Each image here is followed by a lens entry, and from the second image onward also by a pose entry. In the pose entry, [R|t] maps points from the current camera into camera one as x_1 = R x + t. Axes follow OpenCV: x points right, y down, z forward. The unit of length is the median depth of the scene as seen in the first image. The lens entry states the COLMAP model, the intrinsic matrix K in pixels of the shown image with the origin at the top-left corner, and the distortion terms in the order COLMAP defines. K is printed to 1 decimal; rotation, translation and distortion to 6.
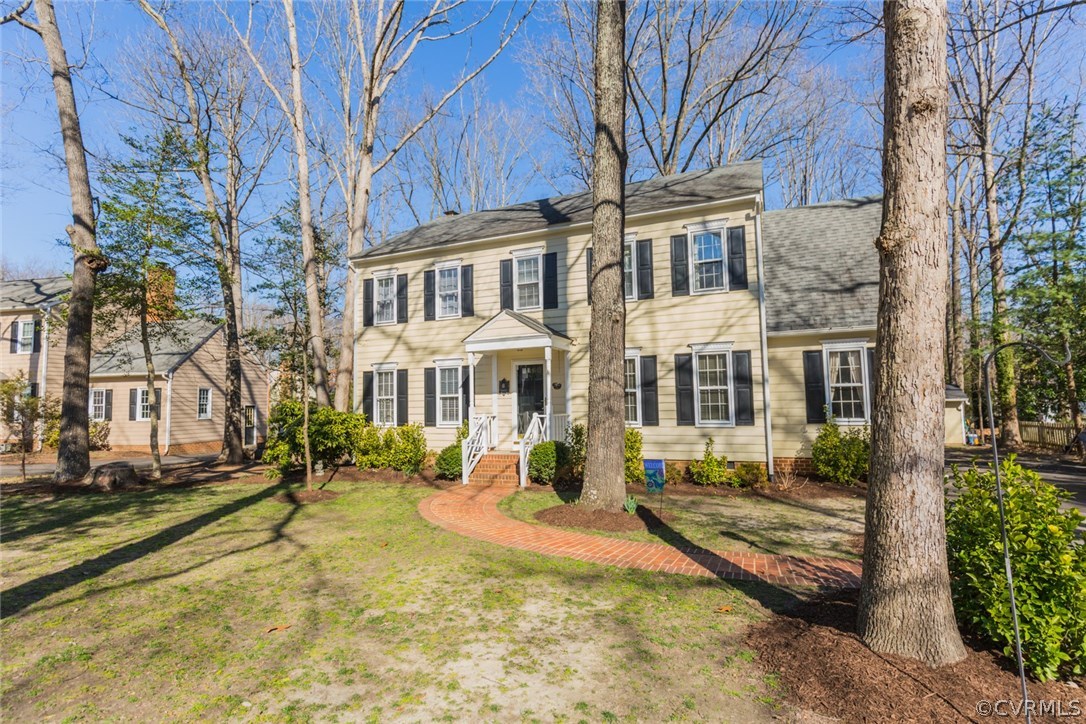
lens RADIAL K [[537.9, 0, 542.2], [0, 537.9, 362.7], [0, 0, 1]] dist [-0.002569, -0.000069]
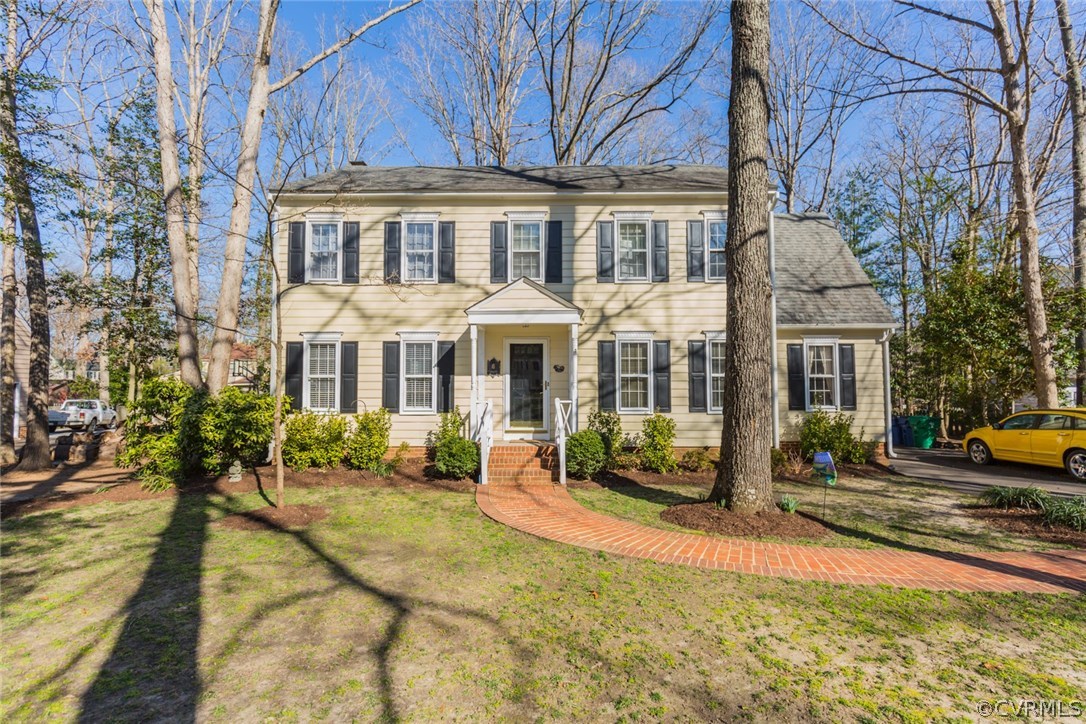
lens RADIAL K [[491.5, 0, 547.3], [0, 491.5, 363.4], [0, 0, 1]] dist [0.003845, -0.000043]
pose [[0.918363, 0.036933, 0.394012, -0.302830], [-0.046431, 0.998815, 0.014598, 0.022347], [-0.393006, -0.031701, 0.918989, 0.235406]]
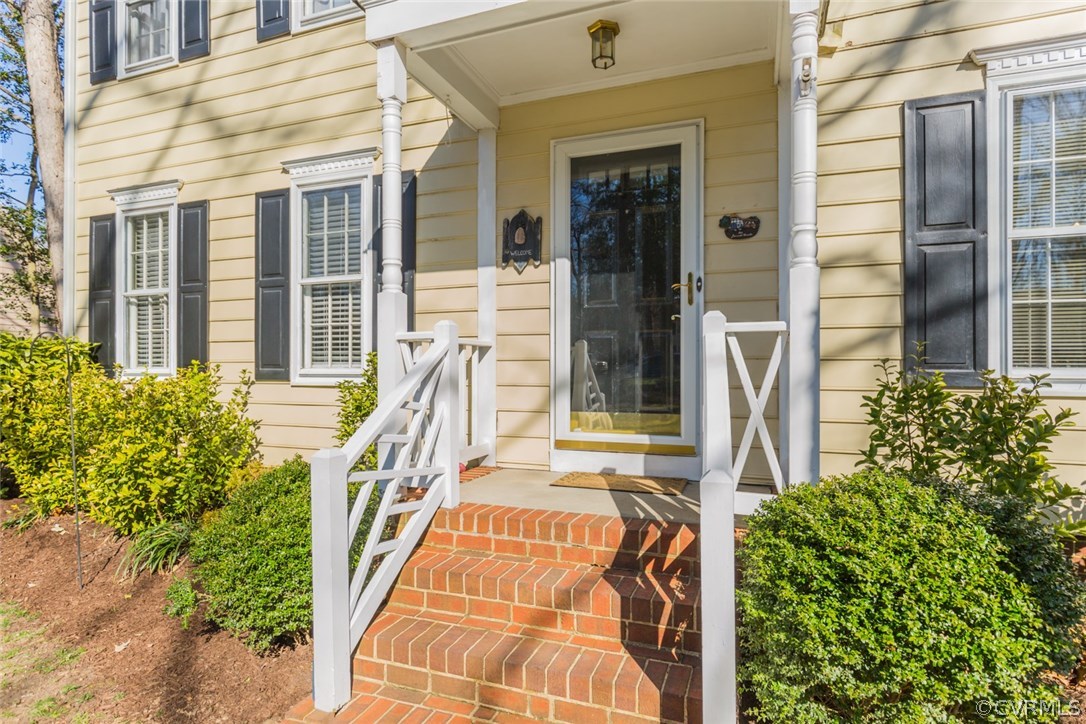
lens RADIAL K [[591.9, 0, 541.2], [0, 591.9, 361.3], [0, 0, 1]] dist [-0.000422, -0.000057]
pose [[0.998732, 0.020833, 0.045838, -0.073064], [-0.023750, 0.997664, 0.064046, 0.086639], [-0.044396, -0.065054, 0.996894, 0.691506]]
